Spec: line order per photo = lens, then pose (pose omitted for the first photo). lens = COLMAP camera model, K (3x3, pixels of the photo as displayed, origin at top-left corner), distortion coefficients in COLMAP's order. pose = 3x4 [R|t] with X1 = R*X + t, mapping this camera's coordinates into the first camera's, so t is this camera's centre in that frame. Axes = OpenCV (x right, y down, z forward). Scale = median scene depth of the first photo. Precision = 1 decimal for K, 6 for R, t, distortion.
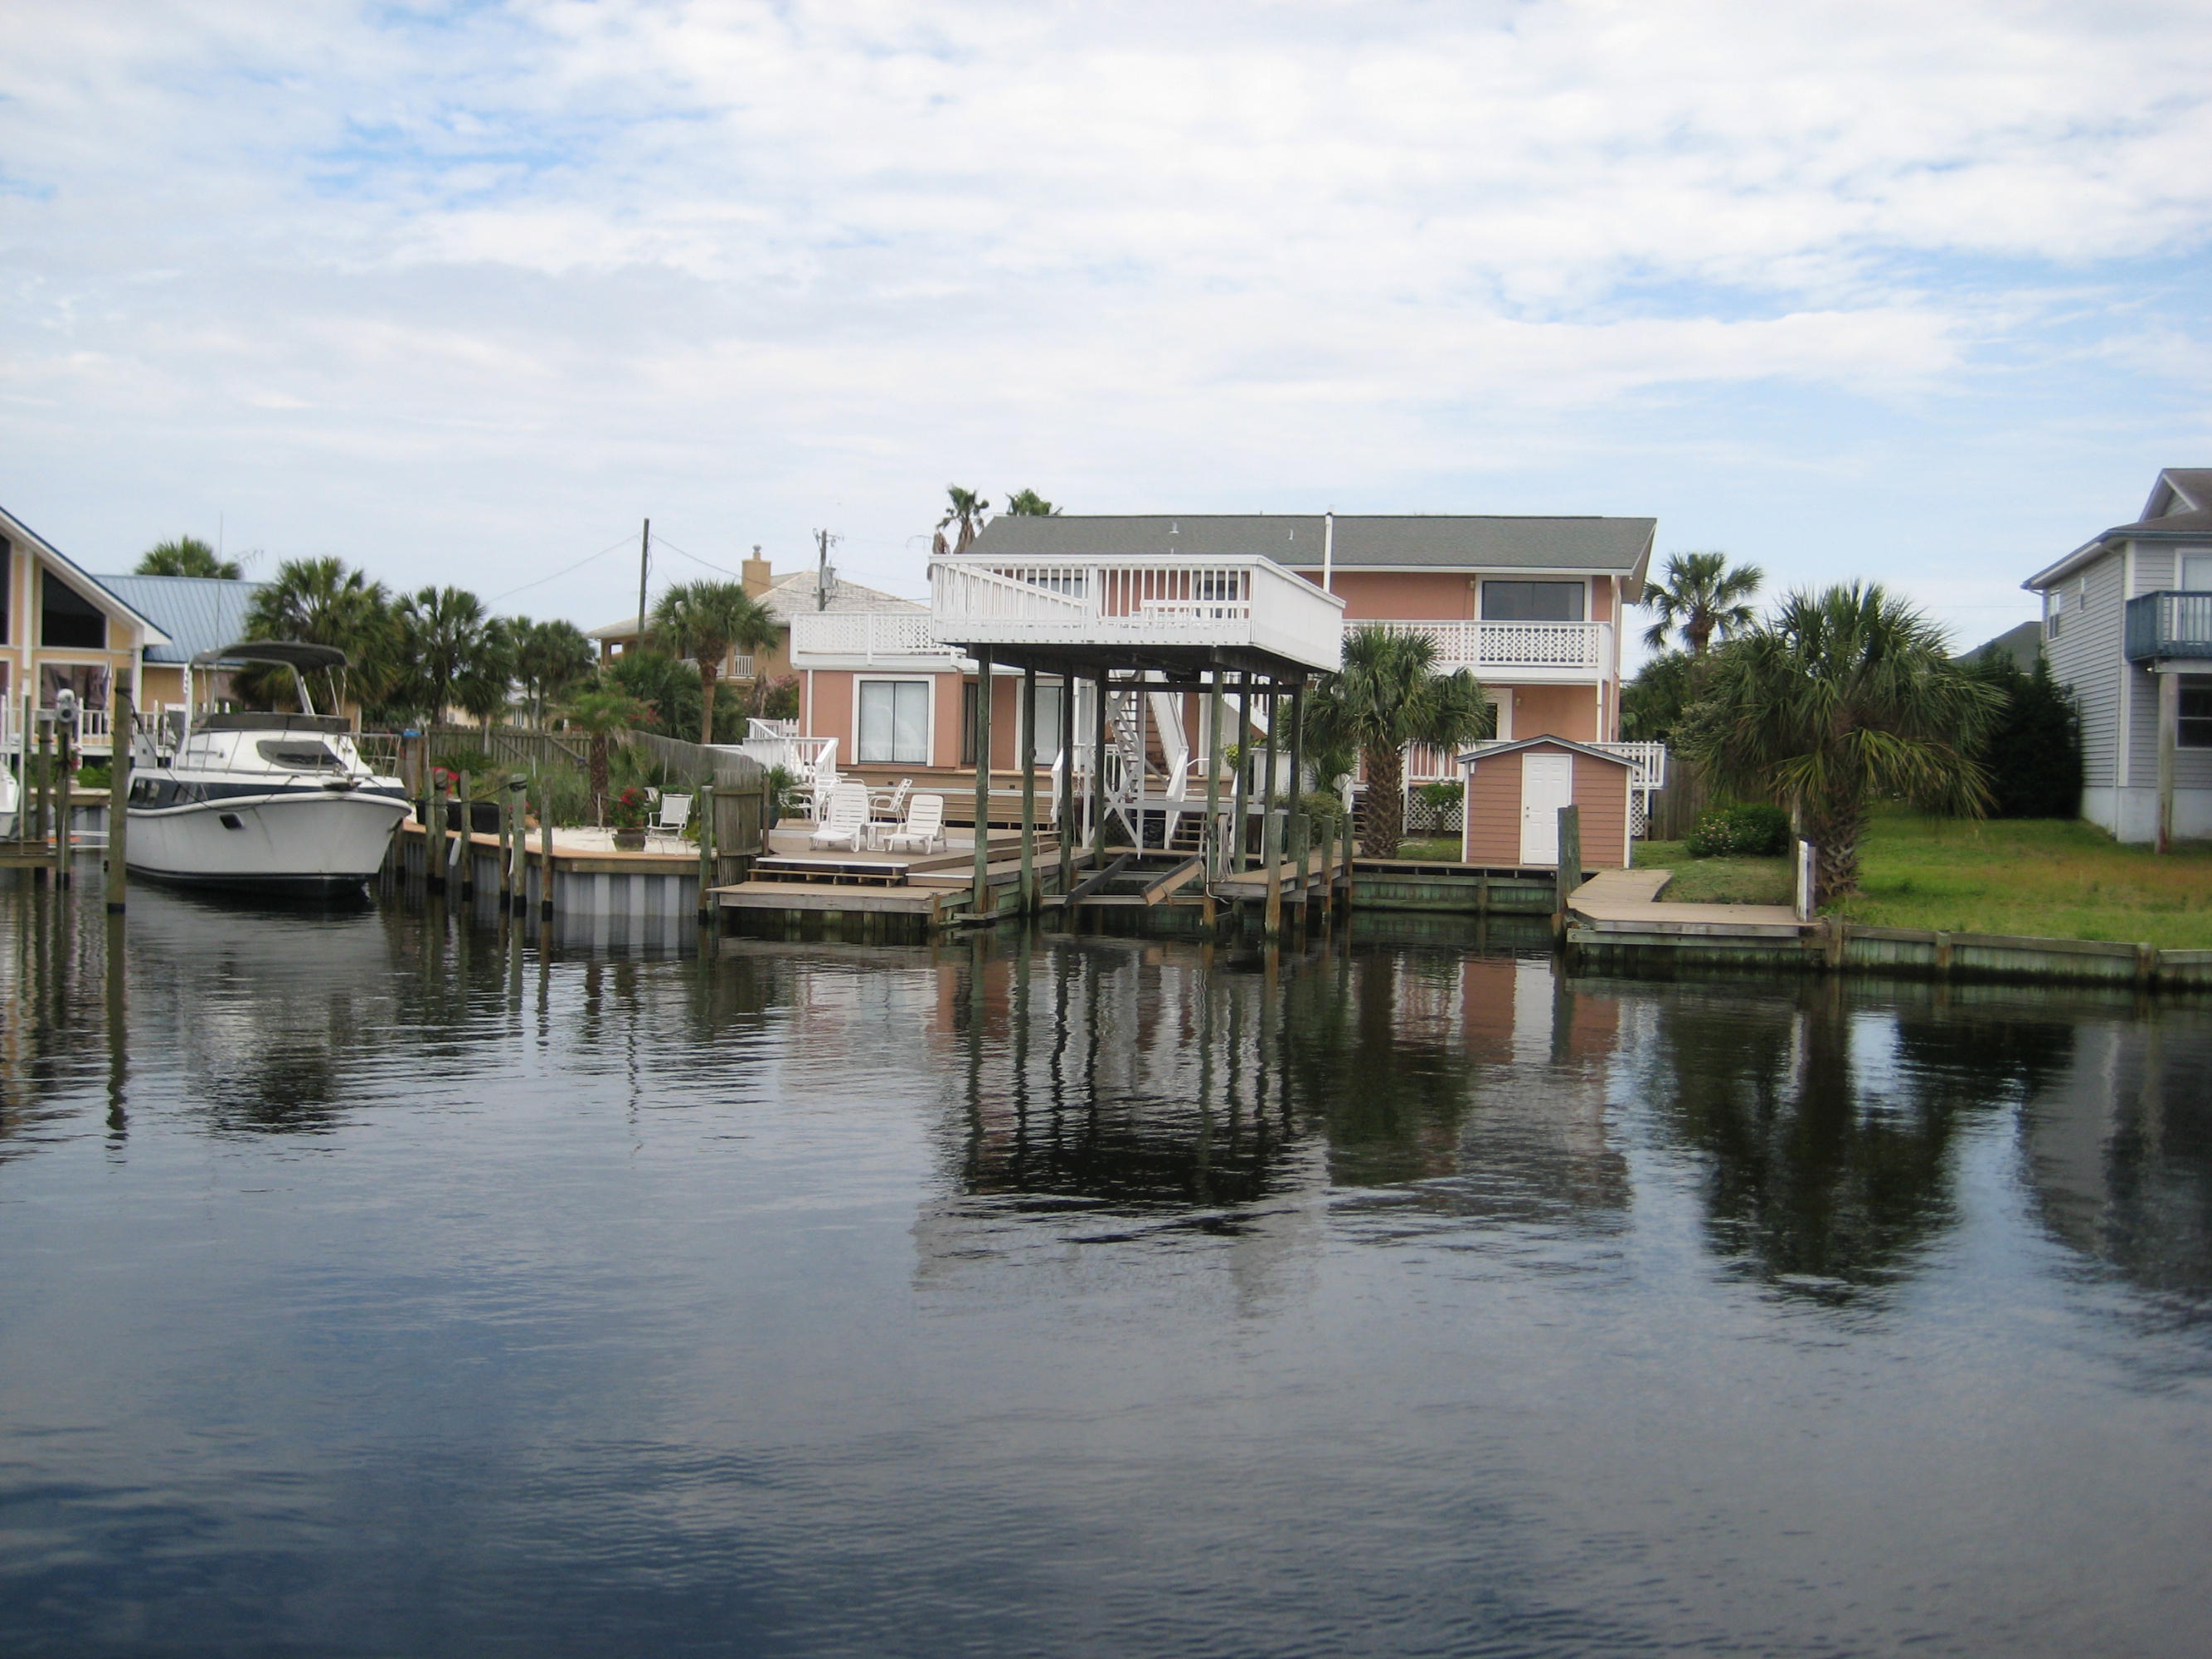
lens RADIAL K [[2333.1, 0, 1111.2], [0, 2333.1, 805.8], [0, 0, 1]] dist [-0.131111, 0.170519]
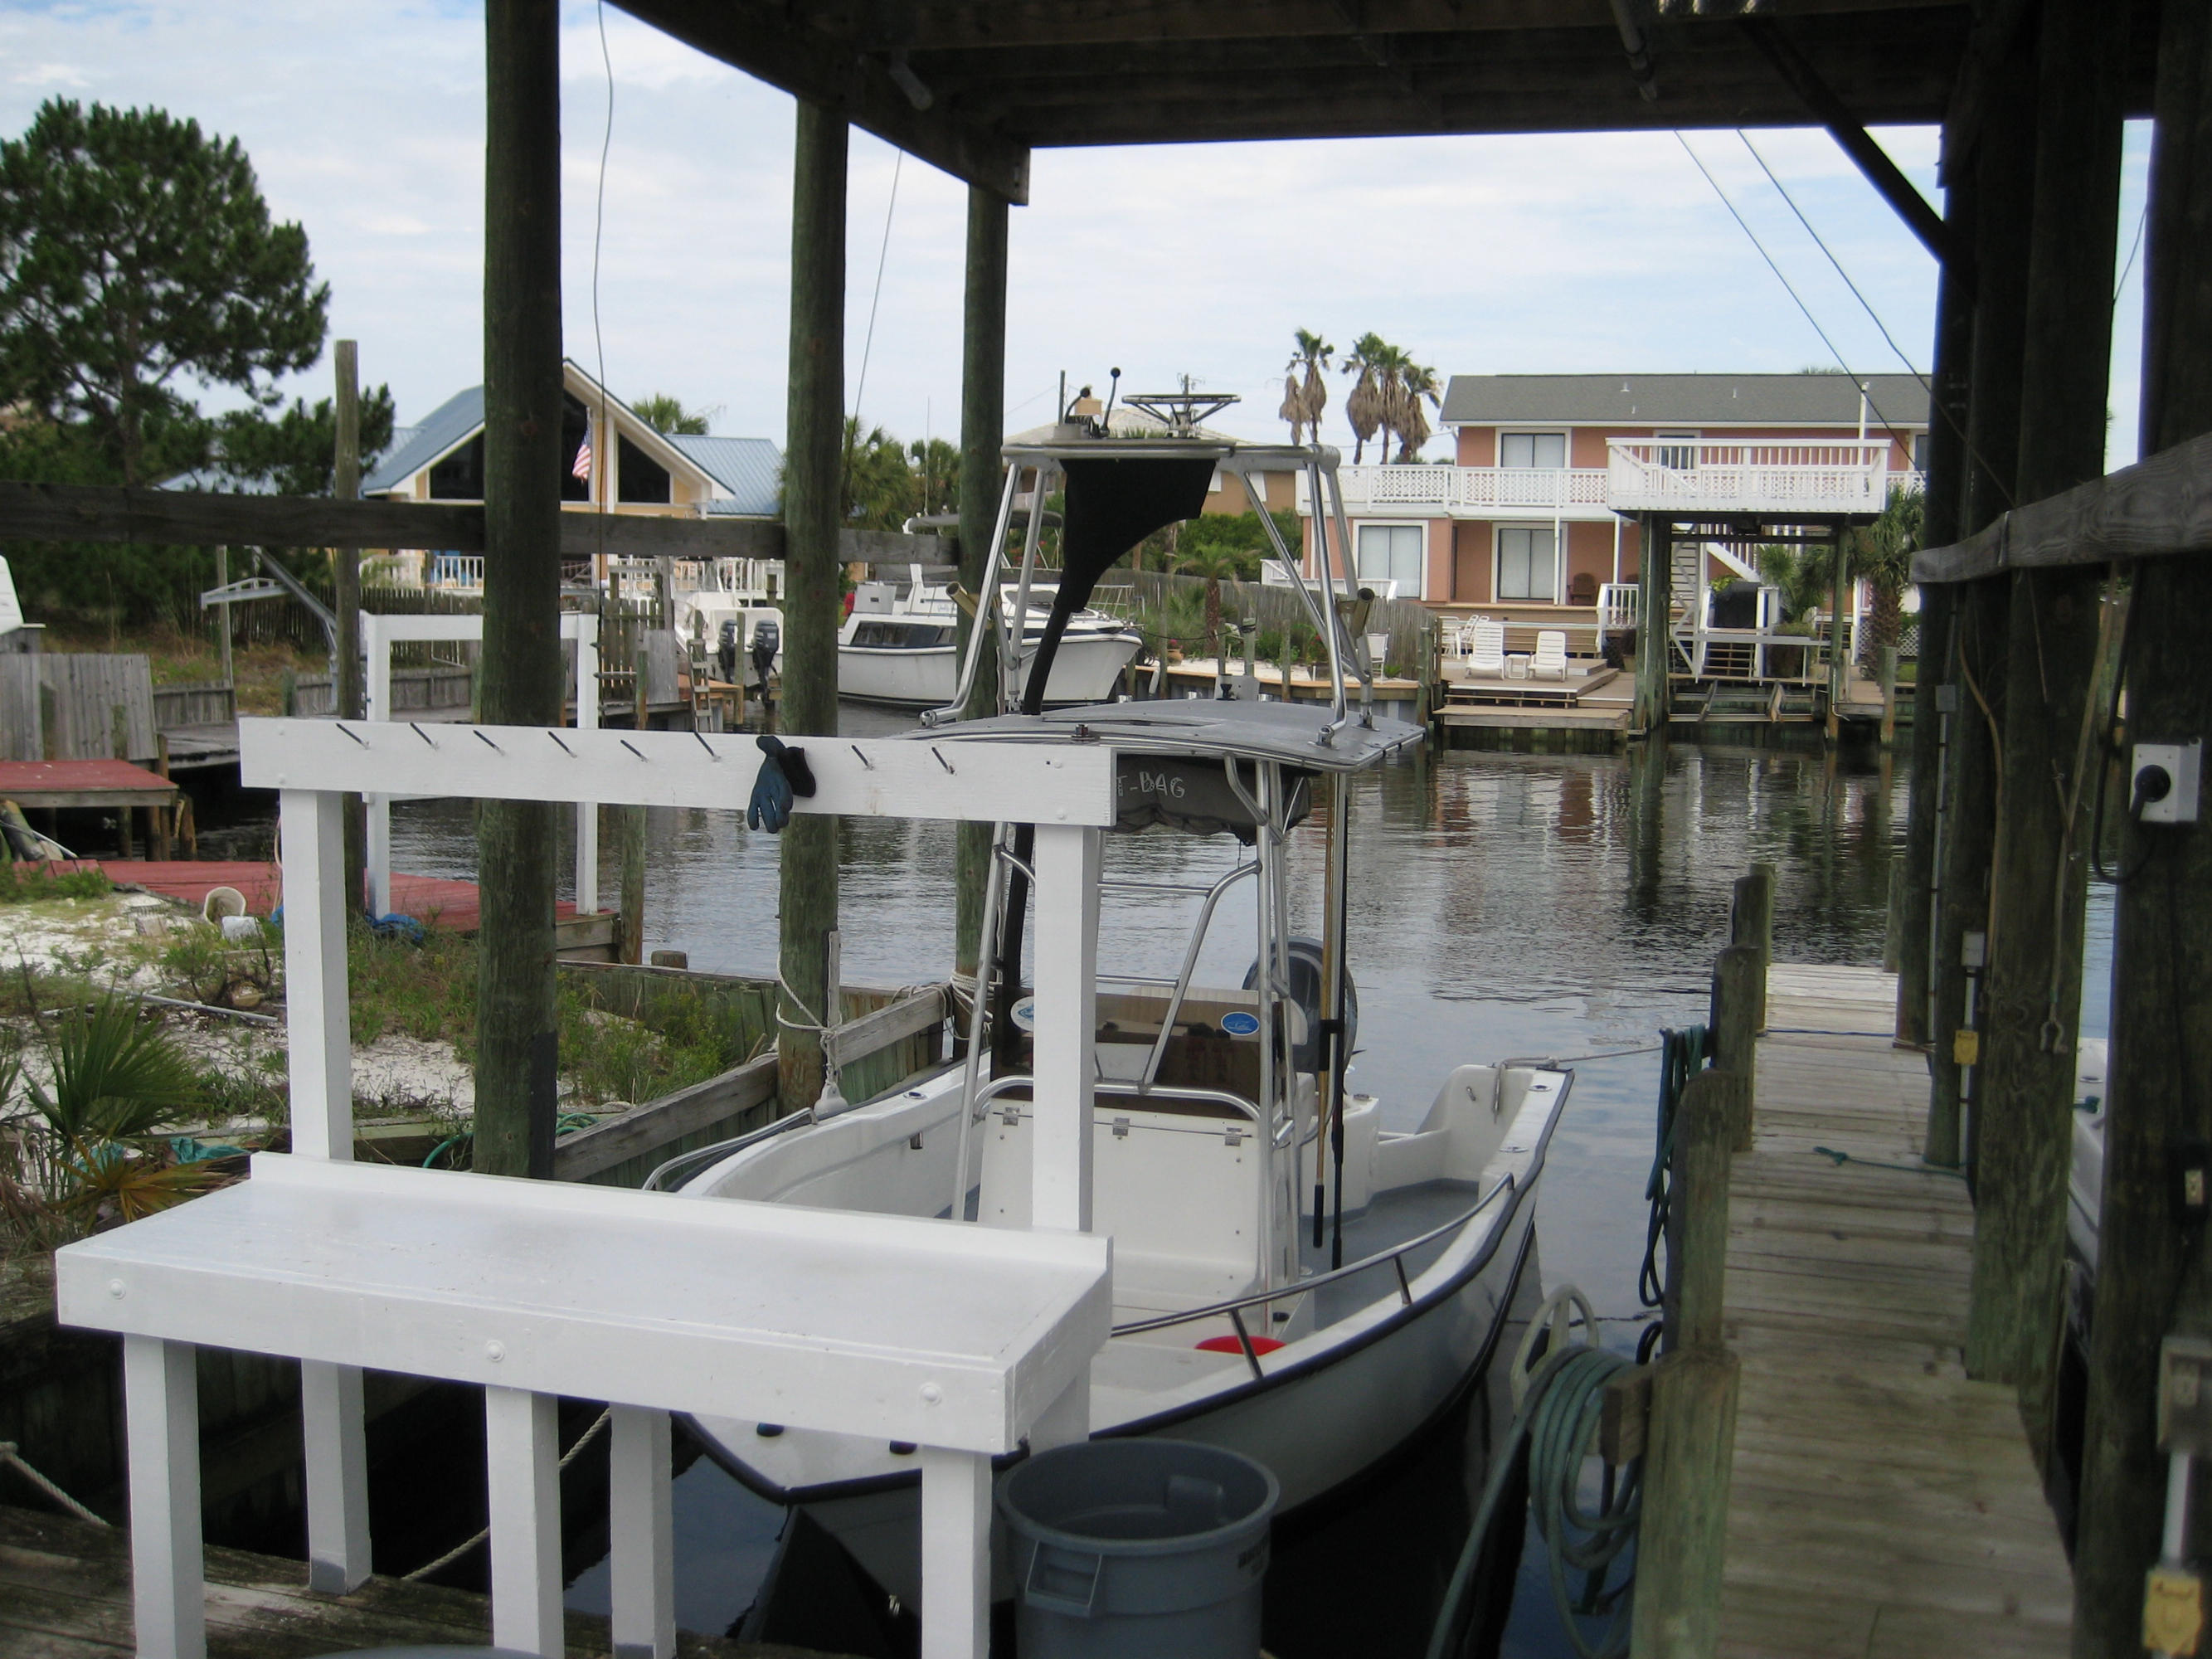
lens RADIAL K [[2338.9, 0, 1106.0], [0, 2338.9, 829.5], [0, 0, 1]] dist [-0.150634, 0.220288]
pose [[0.998762, -0.006723, -0.049284, -0.231427], [0.011116, 0.995932, 0.089424, -0.011646], [0.048482, -0.089861, 0.994774, -0.200722]]
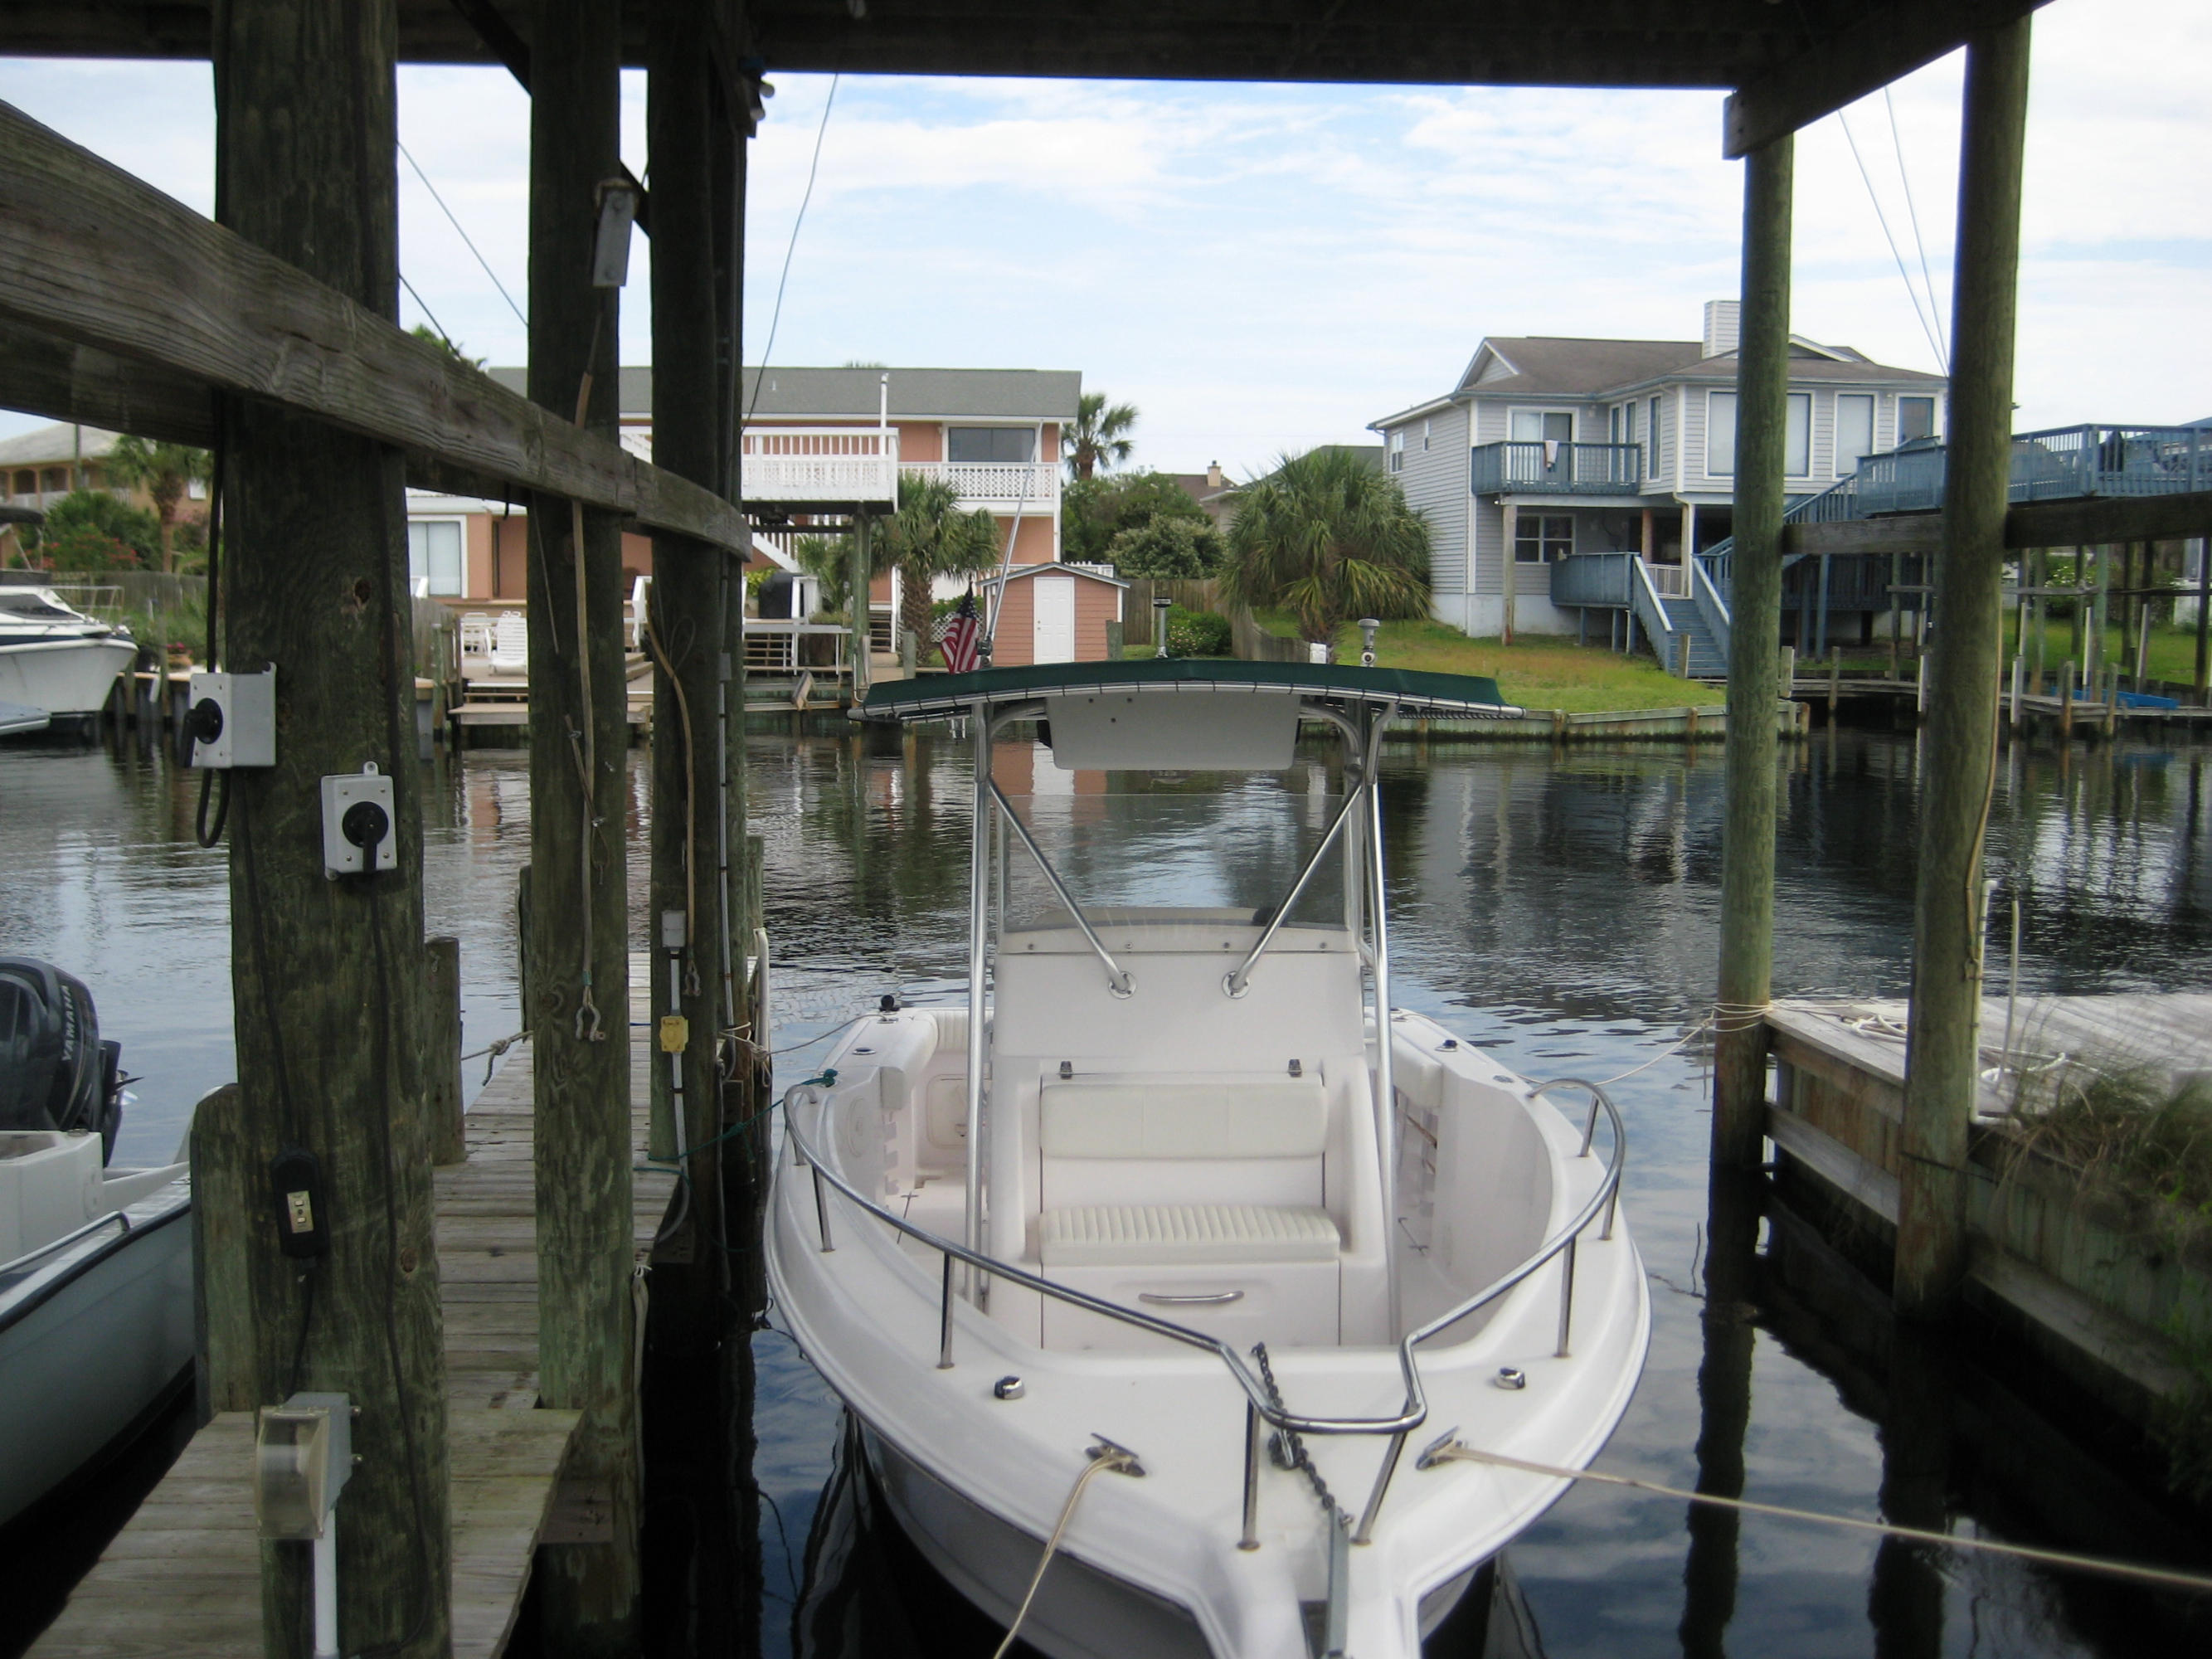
lens RADIAL K [[2338.9, 0, 1106.0], [0, 2338.9, 829.5], [0, 0, 1]] dist [-0.150634, 0.220288]
pose [[0.945528, -0.054168, 0.321003, -0.193097], [0.024248, 0.995039, 0.096483, -0.008042], [-0.324637, -0.083444, 0.942151, -0.188300]]
